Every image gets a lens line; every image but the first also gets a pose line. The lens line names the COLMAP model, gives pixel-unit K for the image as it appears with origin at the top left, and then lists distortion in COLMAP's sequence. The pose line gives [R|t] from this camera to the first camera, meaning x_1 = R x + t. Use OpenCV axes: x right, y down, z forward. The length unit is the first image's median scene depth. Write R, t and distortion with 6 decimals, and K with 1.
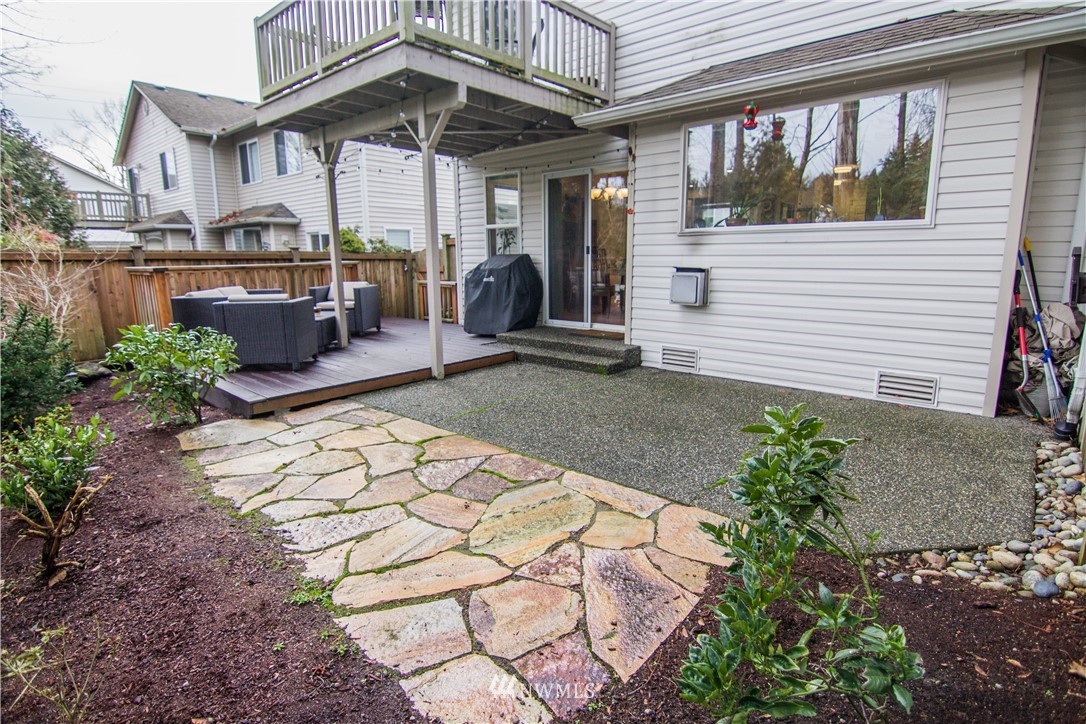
lens RADIAL K [[550.4, 0, 543.6], [0, 550.4, 354.5], [0, 0, 1]] dist [-0.000462, -0.014394]
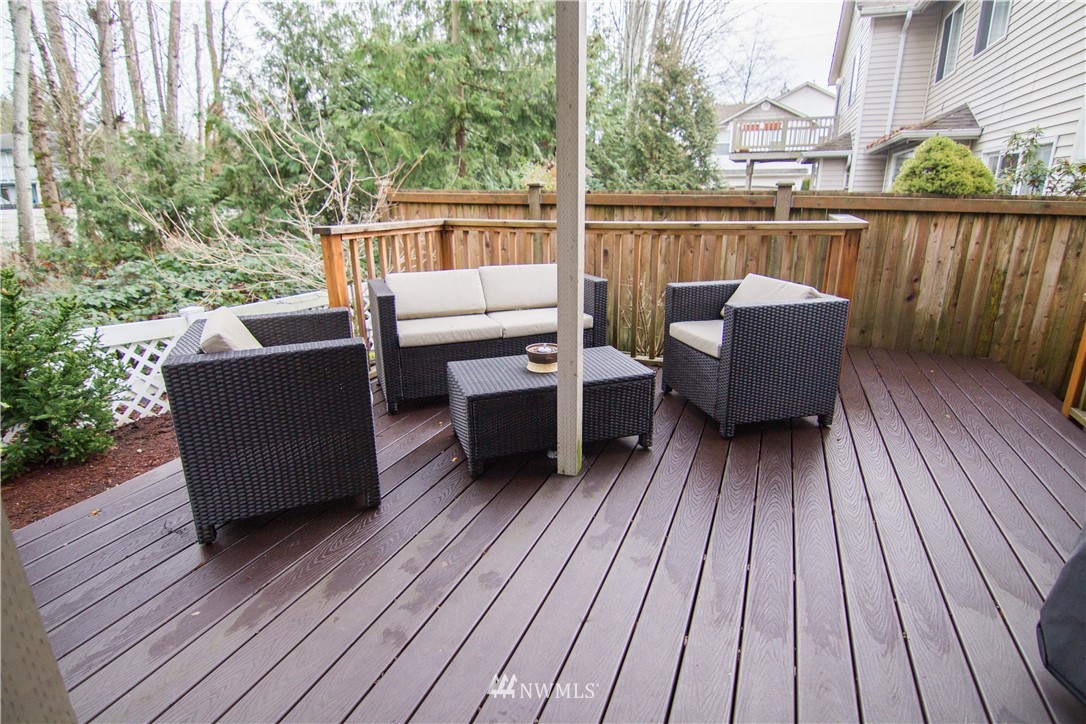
lens RADIAL K [[550.4, 0, 543.6], [0, 550.4, 354.5], [0, 0, 1]] dist [-0.000462, -0.014394]
pose [[0.326811, 0.271419, -0.905277, -0.120018], [-0.164495, 0.959589, 0.228319, -0.330051], [0.930664, 0.074297, 0.358252, 1.673690]]
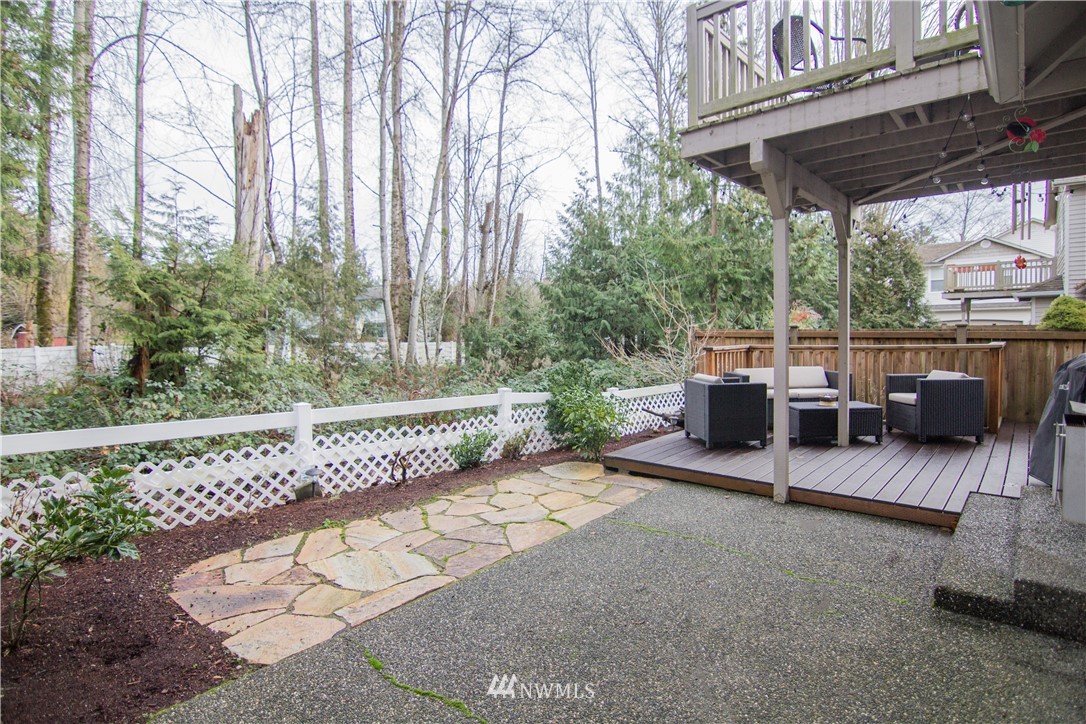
lens RADIAL K [[550.4, 0, 543.6], [0, 550.4, 354.5], [0, 0, 1]] dist [-0.000462, -0.014394]
pose [[-0.002665, 0.048977, -0.998796, 0.939758], [-0.161306, 0.985699, 0.048765, -0.235987], [0.986901, 0.161241, 0.005273, 1.021329]]
